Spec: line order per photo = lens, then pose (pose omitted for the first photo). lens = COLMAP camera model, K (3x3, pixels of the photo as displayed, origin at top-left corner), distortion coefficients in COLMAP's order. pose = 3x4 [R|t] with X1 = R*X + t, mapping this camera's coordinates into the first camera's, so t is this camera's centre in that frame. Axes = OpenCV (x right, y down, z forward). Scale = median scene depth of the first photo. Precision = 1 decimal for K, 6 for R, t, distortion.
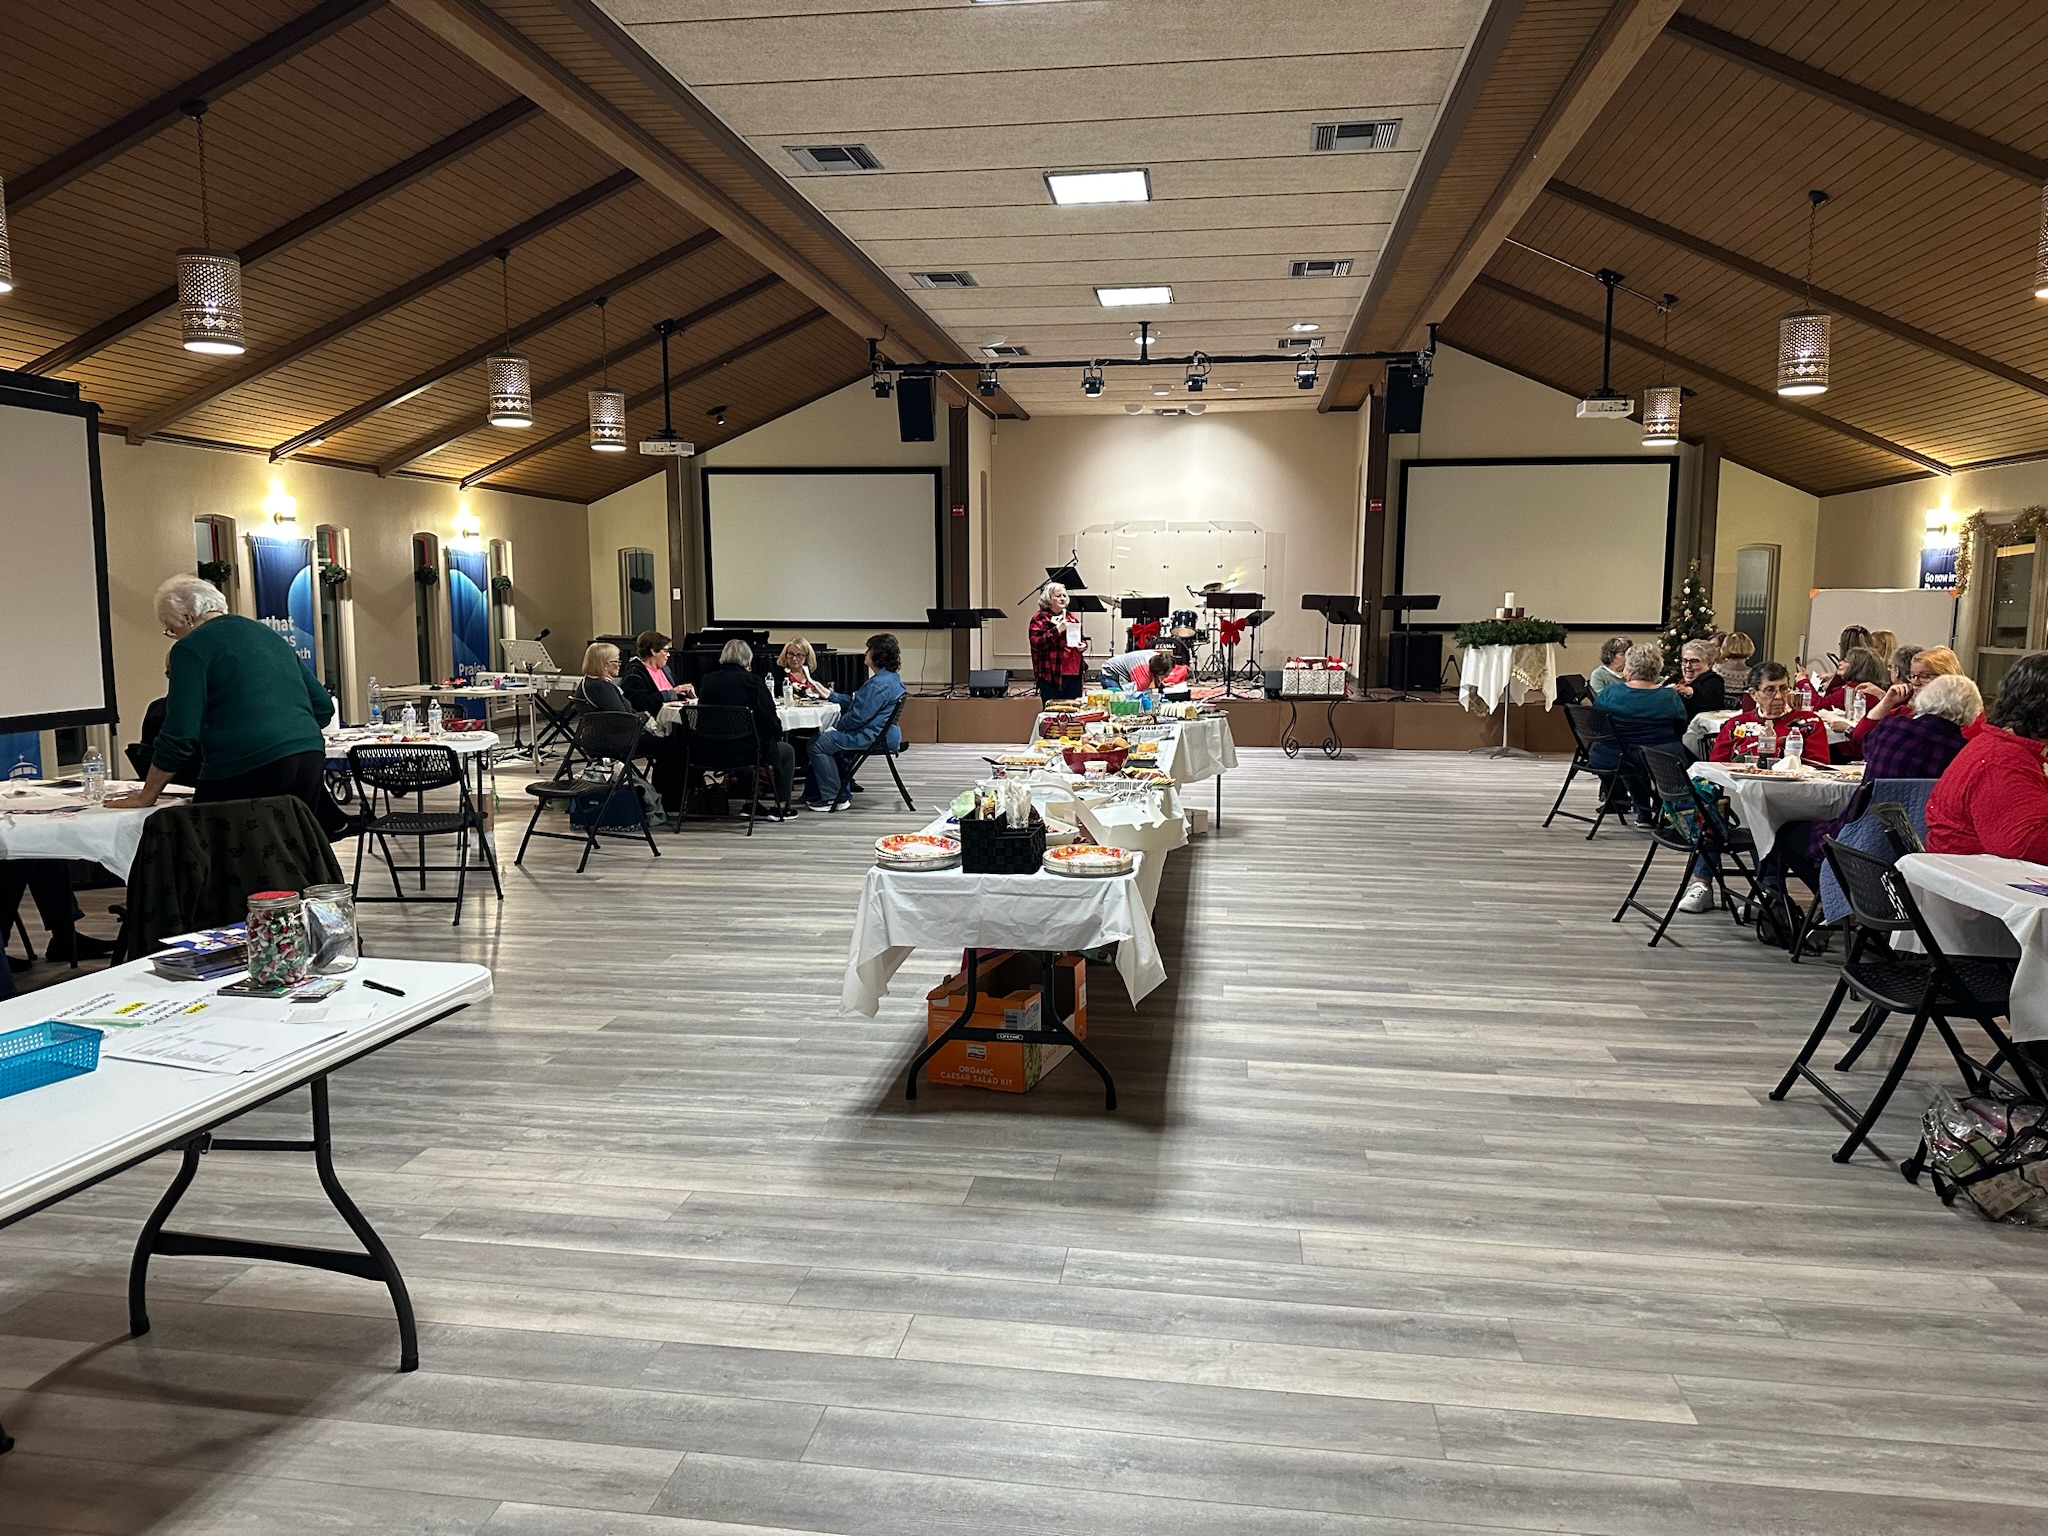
lens RADIAL K [[1424.9, 0, 1030.7], [0, 1424.9, 783.4], [0, 0, 1]] dist [0.072988, -0.090047]
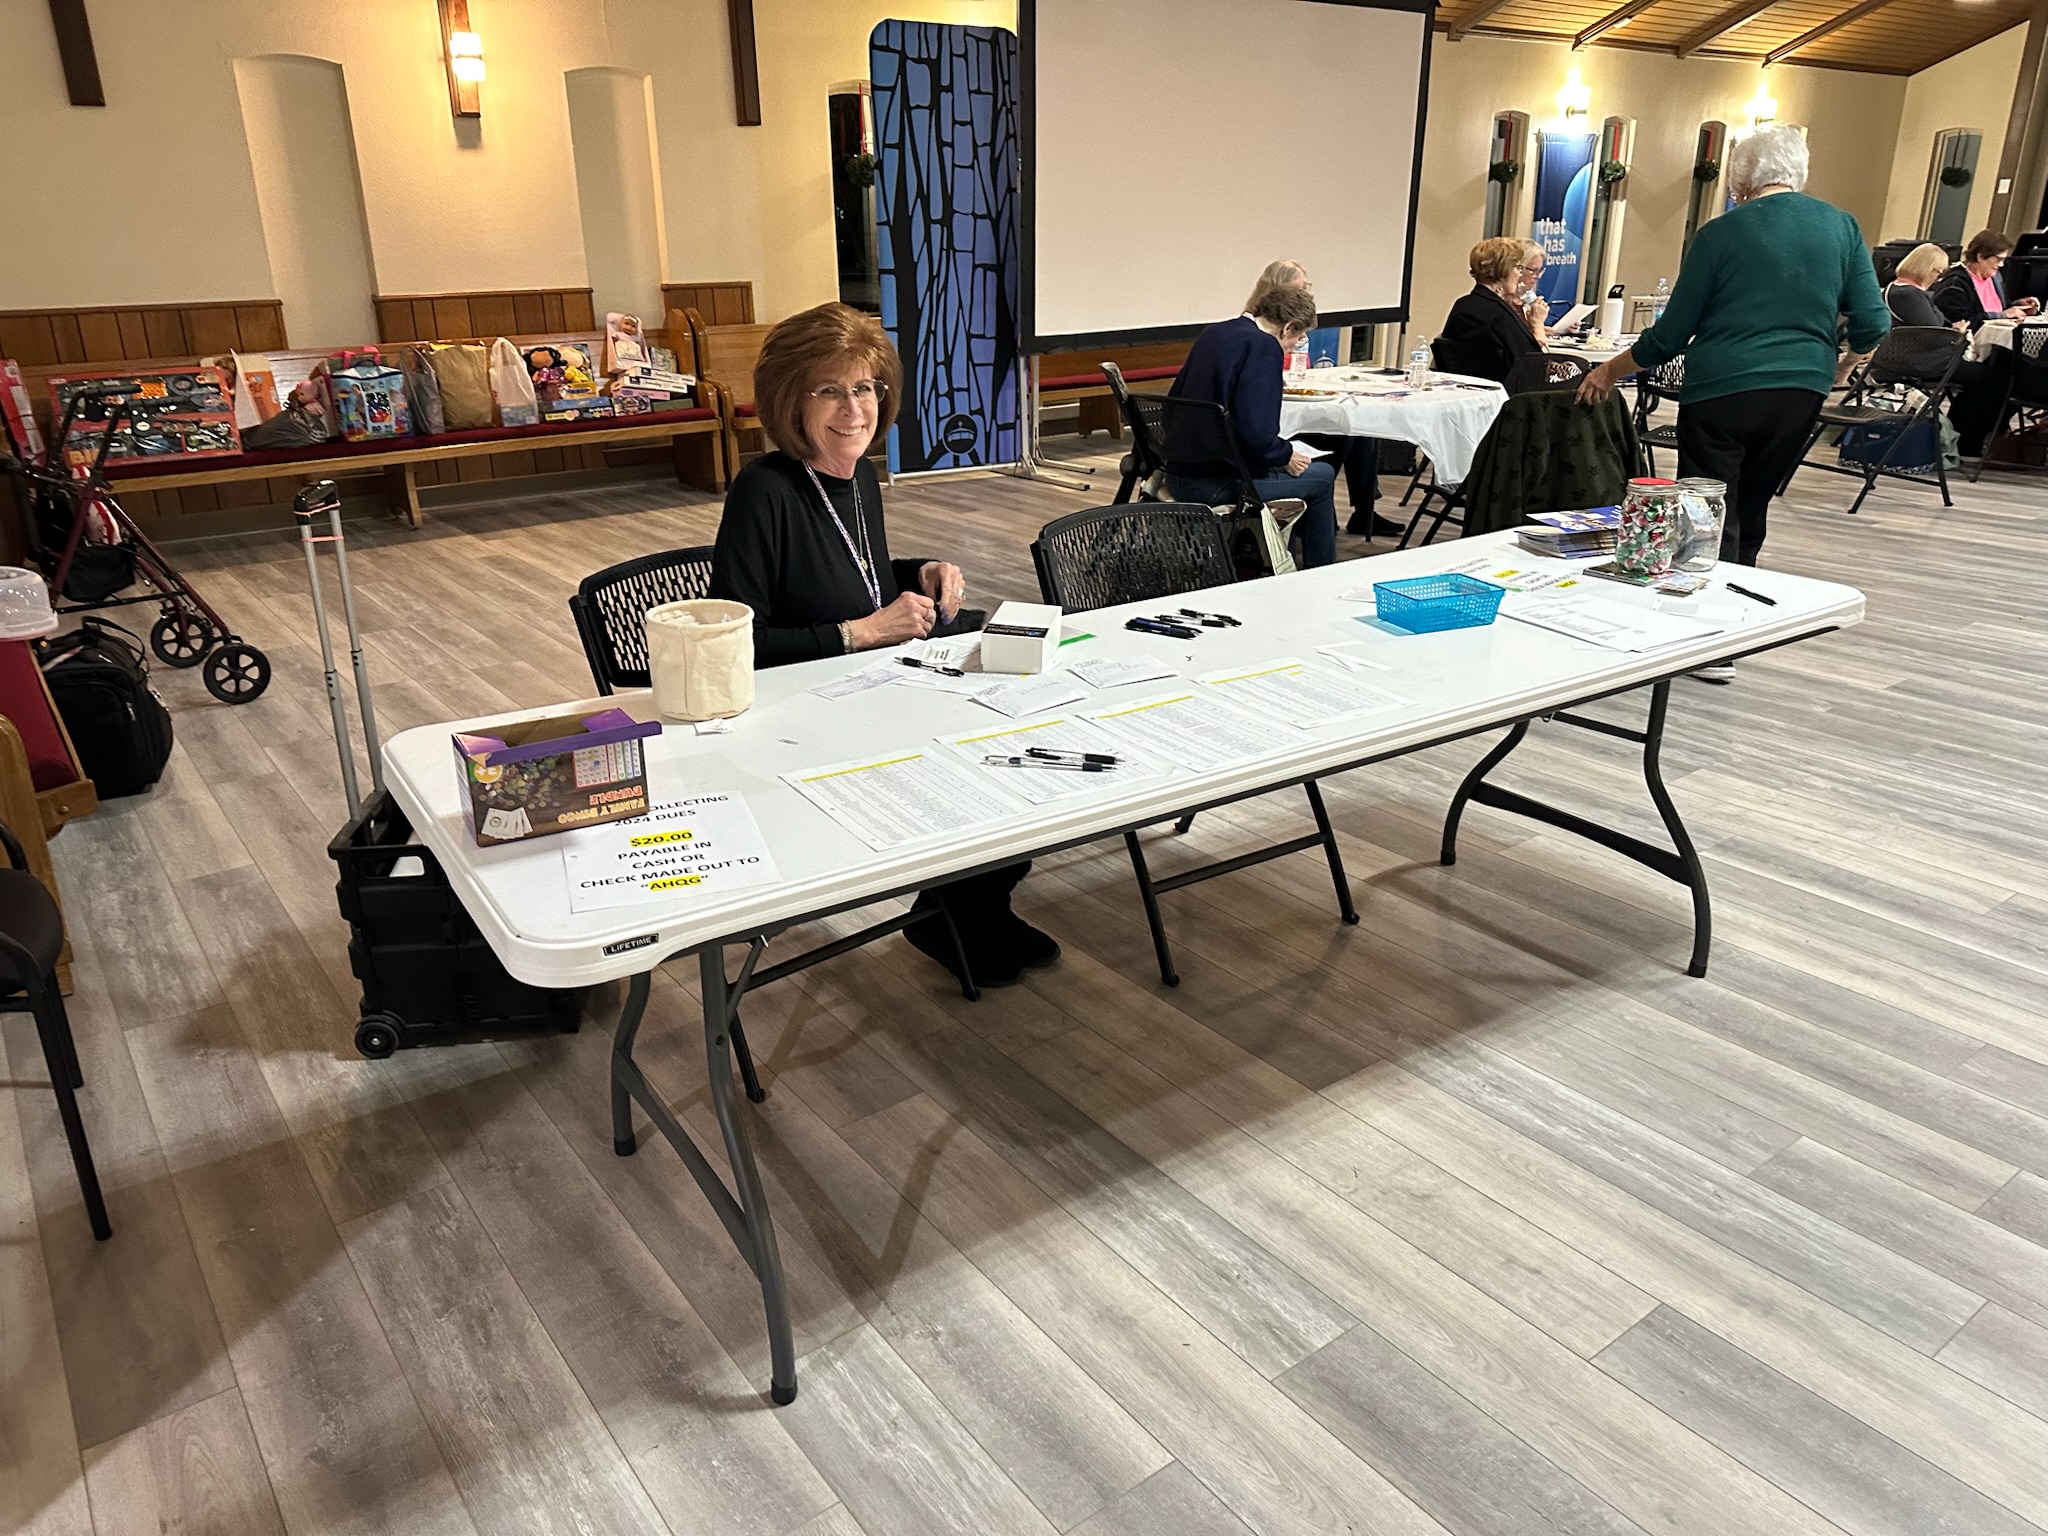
lens RADIAL K [[1424.9, 0, 1017.7], [0, 1424.9, 768.6], [0, 0, 1]] dist [0.072988, -0.090047]
pose [[0.706398, 0.240091, -0.665851, -0.050143], [-0.073528, 0.960515, 0.268335, 0.012927], [0.703985, -0.140593, 0.696160, -0.003829]]
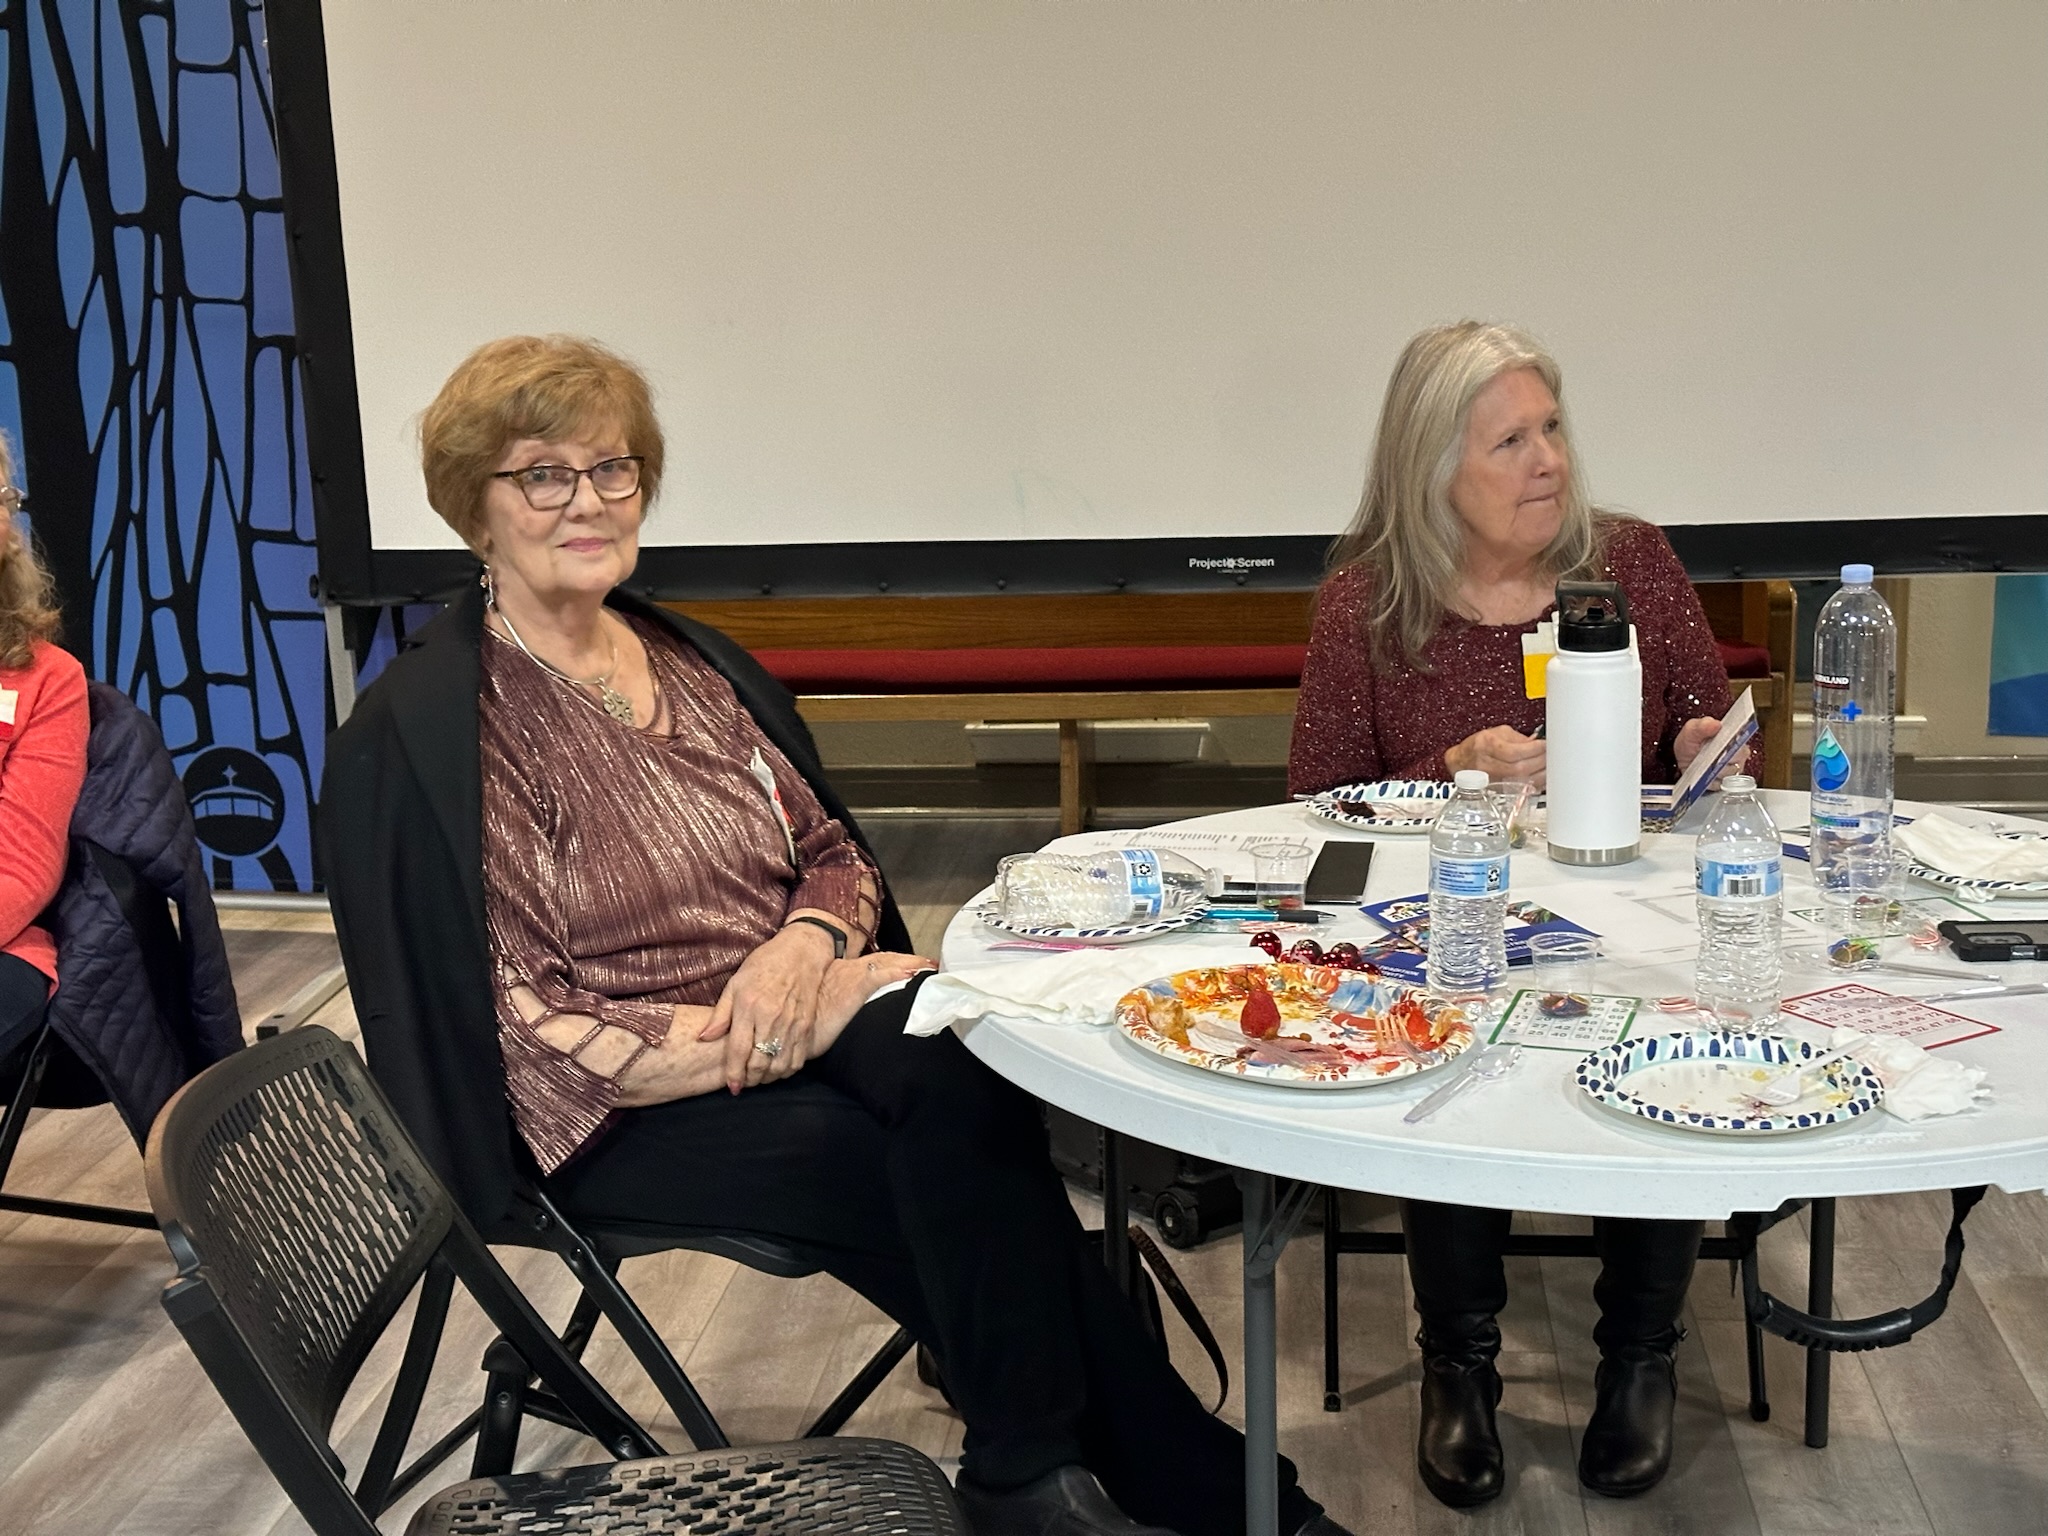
lens RADIAL K [[2797.5, 0, 1024.2], [0, 2797.5, 797.7], [0, 0, 1]] dist [0.094228, 0.000000]
pose [[0.034576, 0.205913, -0.977959, -0.141522], [-0.093985, 0.974878, 0.201941, -0.110199], [0.994973, 0.084931, 0.053061, 0.957886]]
